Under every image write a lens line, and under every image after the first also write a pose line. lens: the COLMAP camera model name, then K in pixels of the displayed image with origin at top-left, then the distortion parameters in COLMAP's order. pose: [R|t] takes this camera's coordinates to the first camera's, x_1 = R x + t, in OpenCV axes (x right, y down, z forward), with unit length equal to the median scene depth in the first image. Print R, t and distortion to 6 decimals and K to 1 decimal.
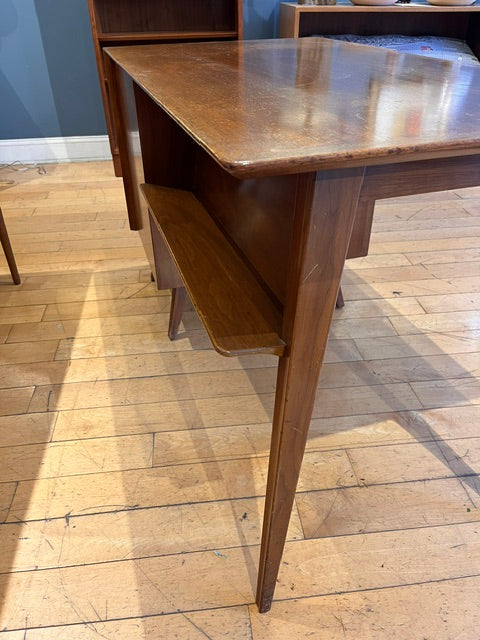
lens RADIAL K [[486.4, 0, 239.3], [0, 486.4, 321.7], [0, 0, 1]] dist [0.060441, -0.103981]
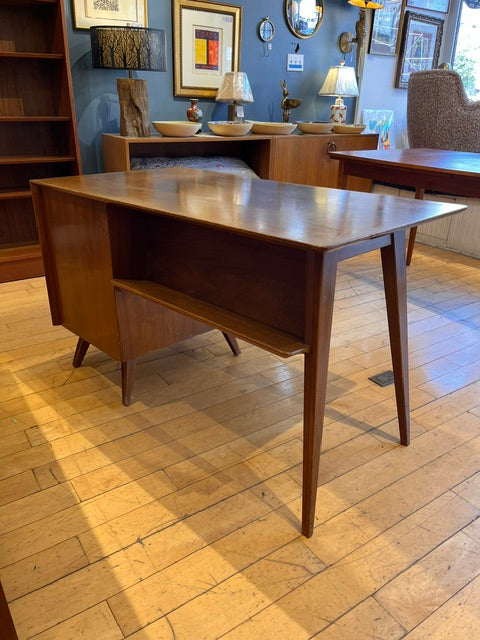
lens RADIAL K [[486.4, 0, 239.3], [0, 486.4, 321.7], [0, 0, 1]] dist [0.060441, -0.103981]
pose [[0.884075, -0.160745, 0.438830, -0.450297], [0.235732, 0.964163, -0.121734, 0.057616], [-0.403535, 0.211069, 0.890286, -0.249943]]
